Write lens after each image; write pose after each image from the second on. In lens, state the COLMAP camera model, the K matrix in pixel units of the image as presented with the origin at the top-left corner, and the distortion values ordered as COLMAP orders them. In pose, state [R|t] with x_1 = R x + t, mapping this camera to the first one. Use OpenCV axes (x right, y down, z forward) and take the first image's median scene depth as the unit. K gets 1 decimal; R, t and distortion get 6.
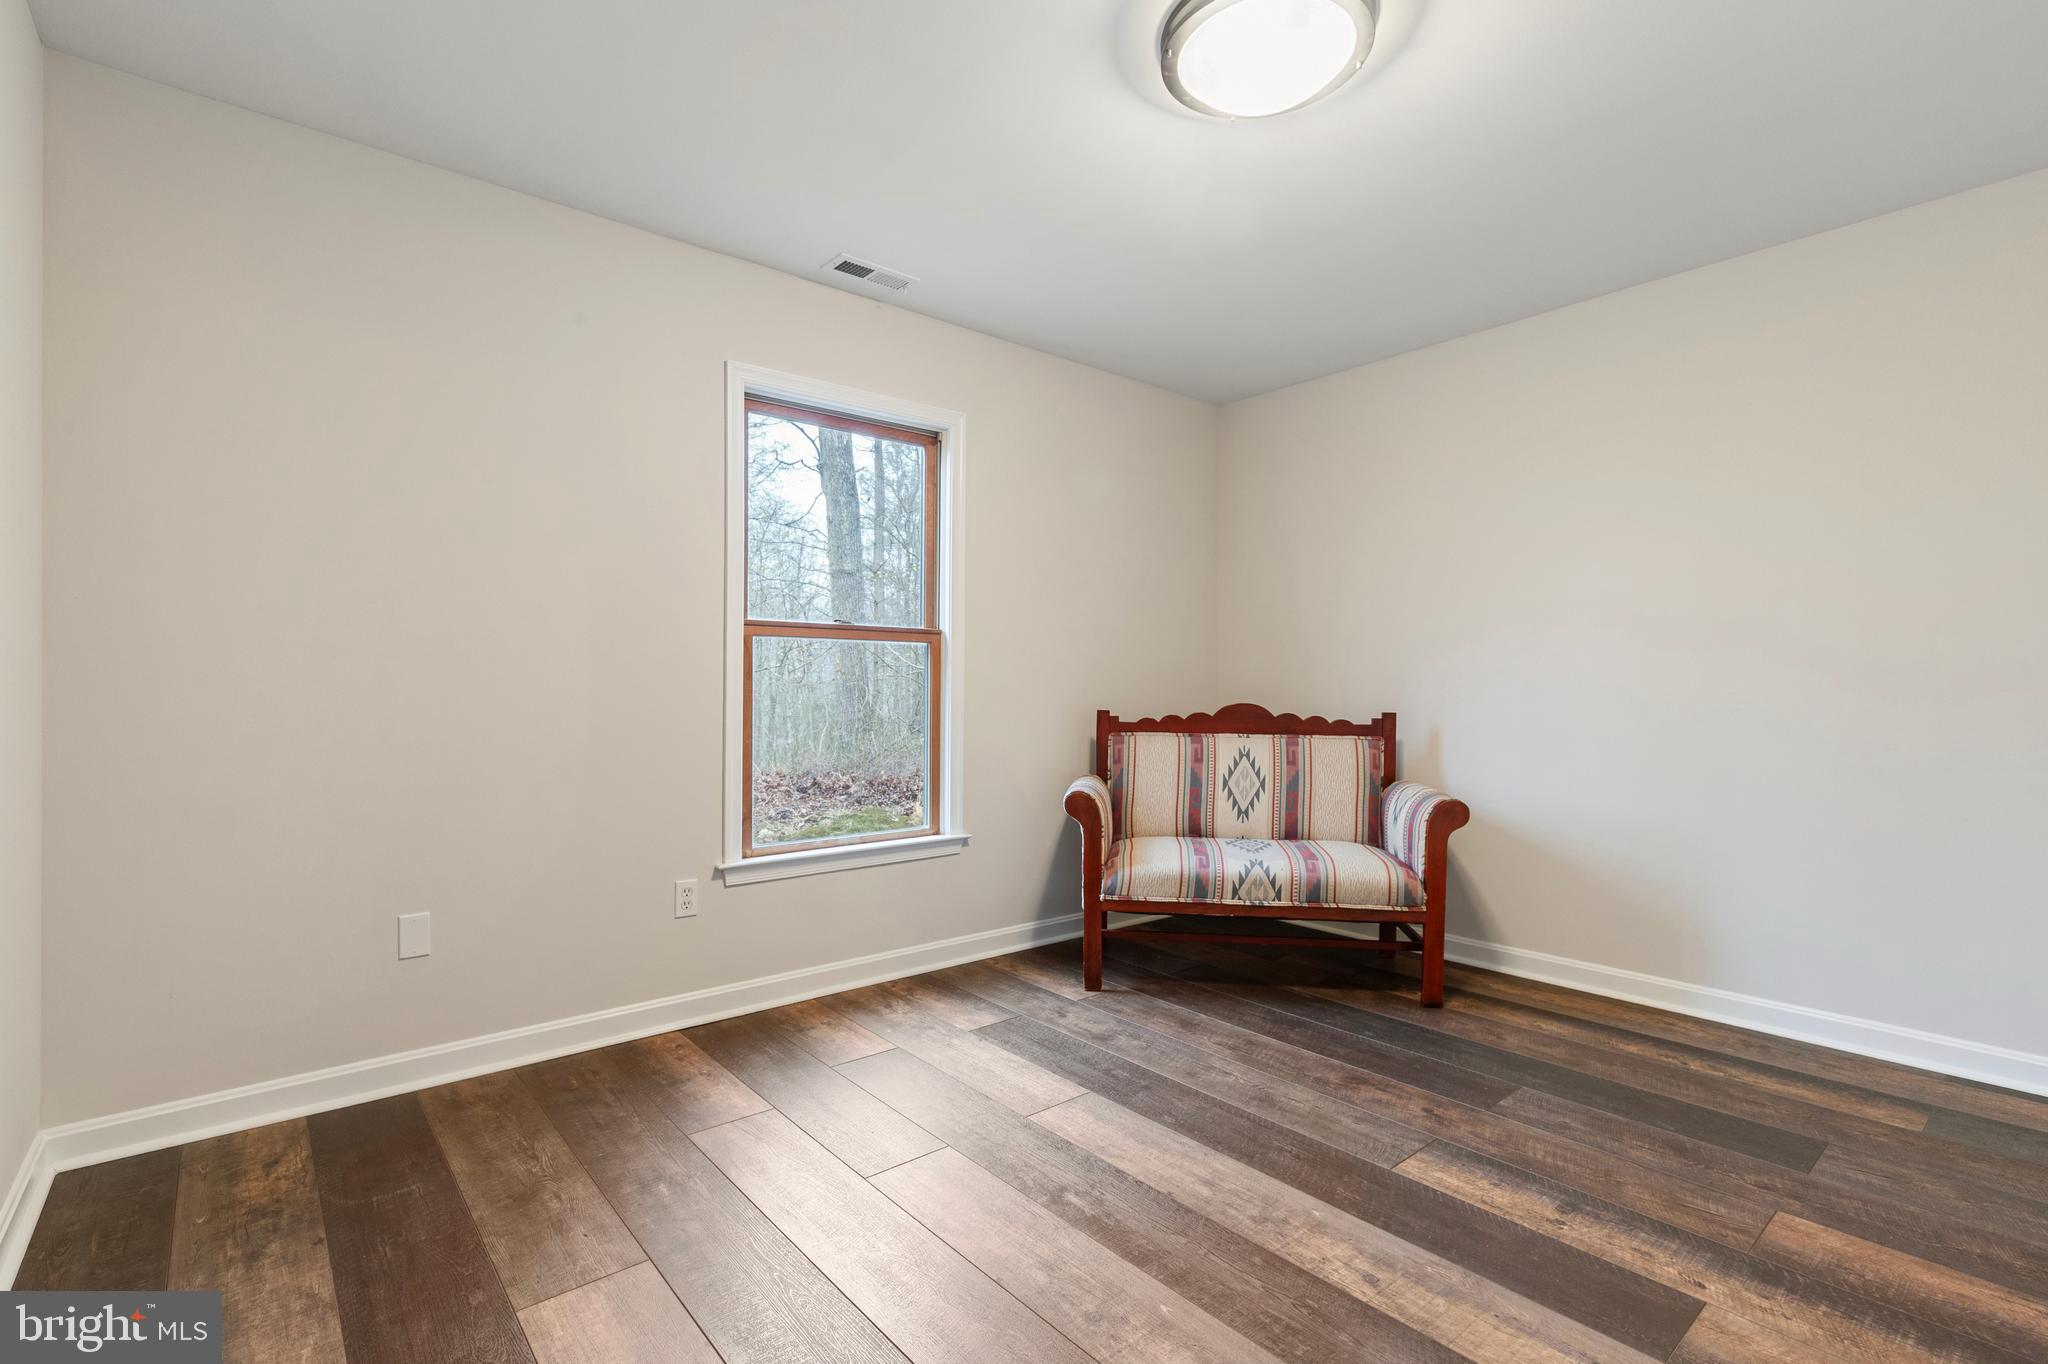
lens RADIAL K [[918.4, 0, 1012.0], [0, 918.4, 675.1], [0, 0, 1]] dist [0.002872, 0.000146]
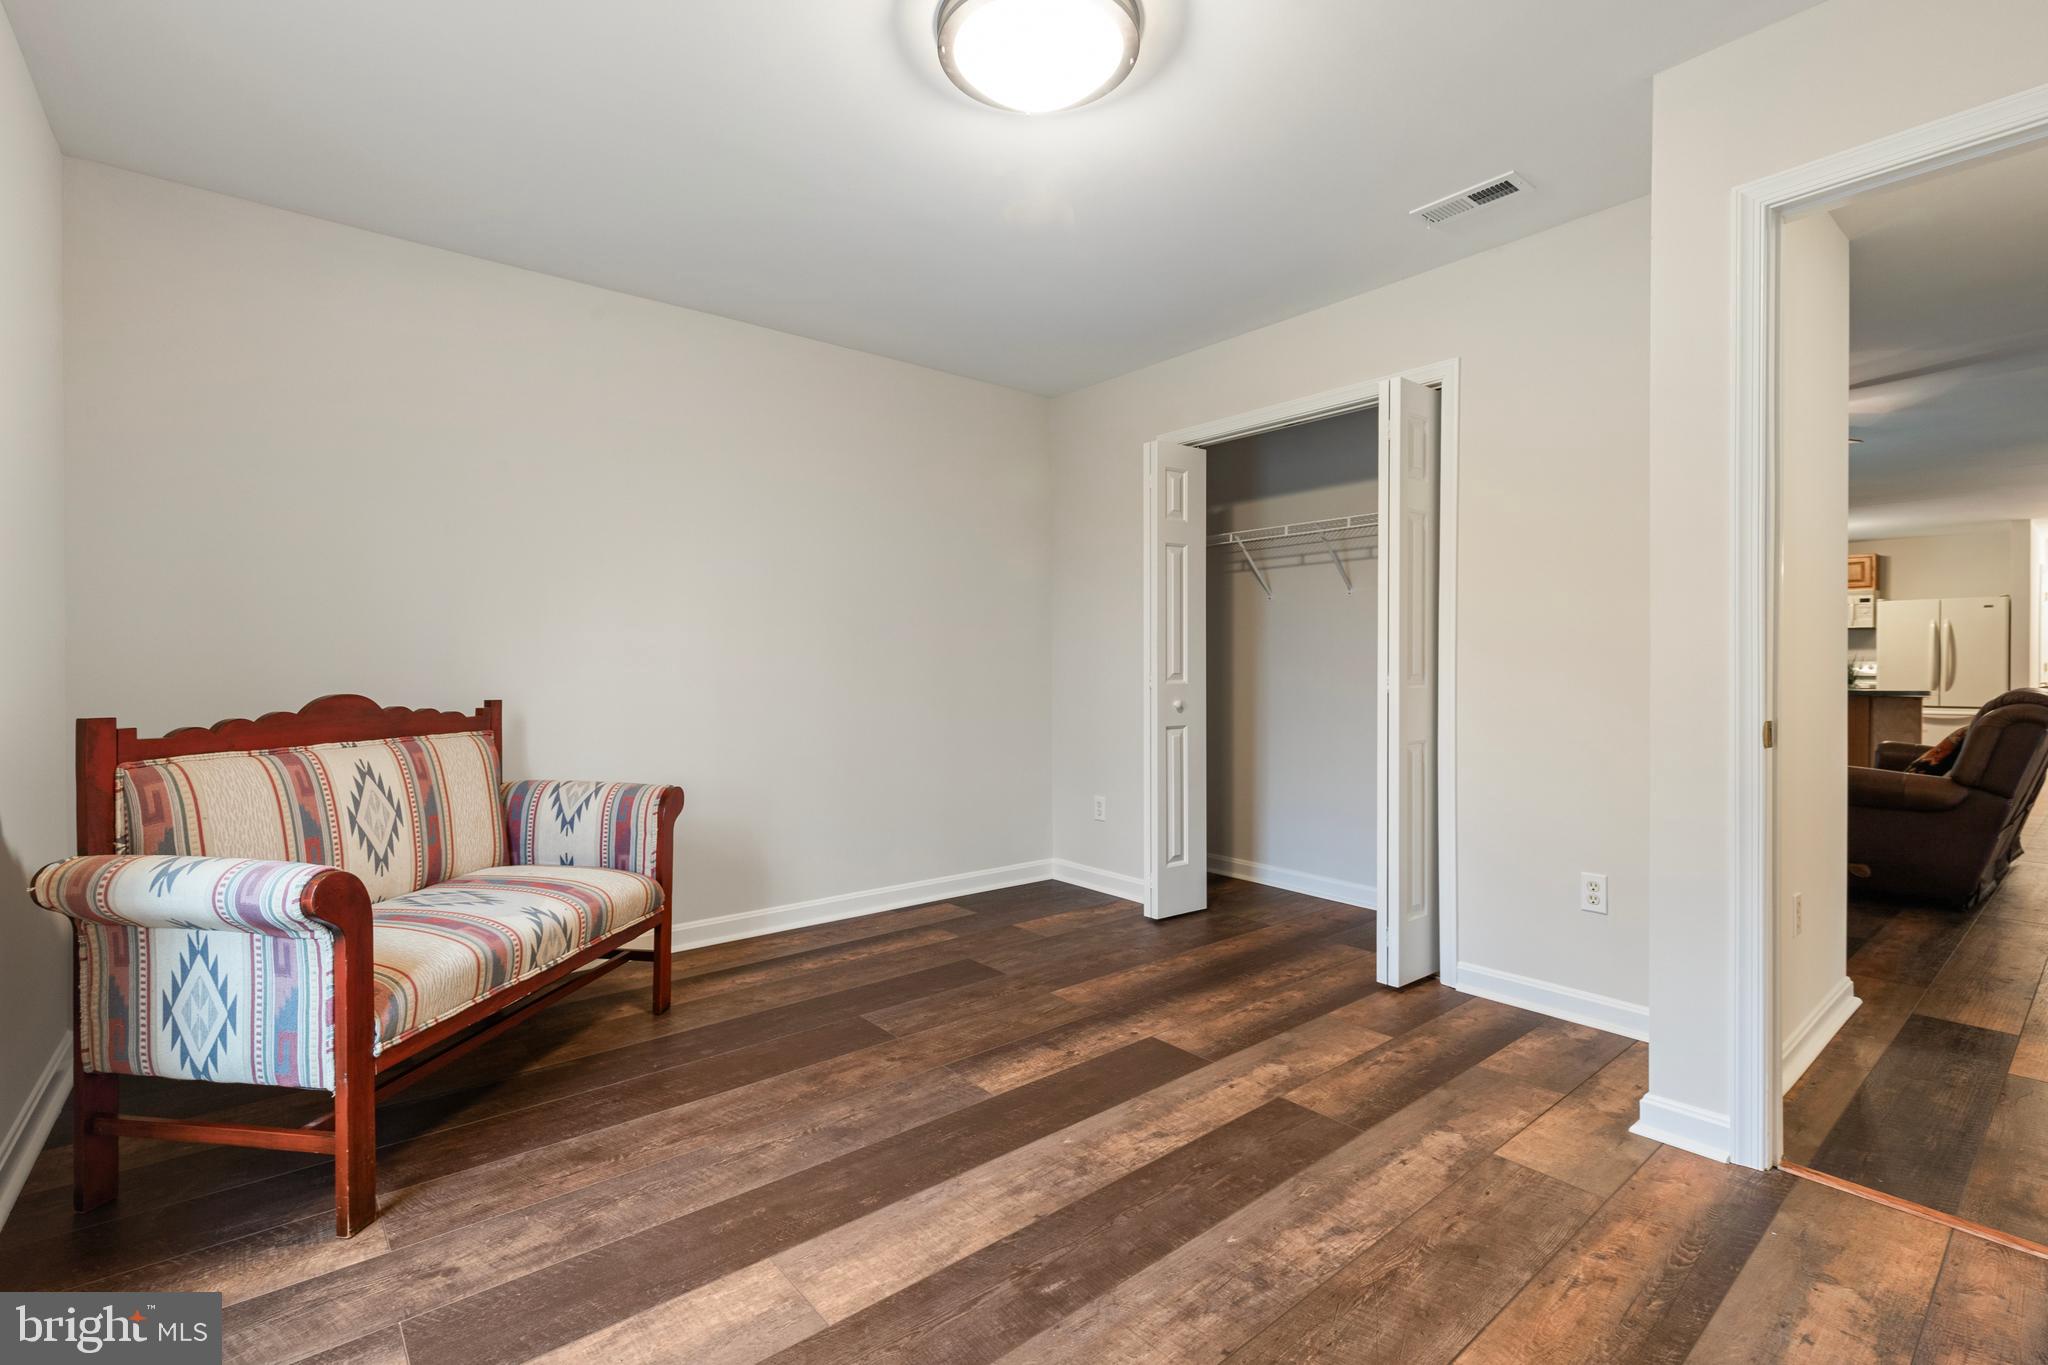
lens RADIAL K [[918.4, 0, 1012.0], [0, 918.4, 675.6], [0, 0, 1]] dist [0.002872, 0.000146]
pose [[0.013876, -0.010557, 0.999848, -0.504934], [-0.009983, 0.999893, 0.010696, 0.008427], [-0.999854, -0.010130, 0.013769, 0.692505]]
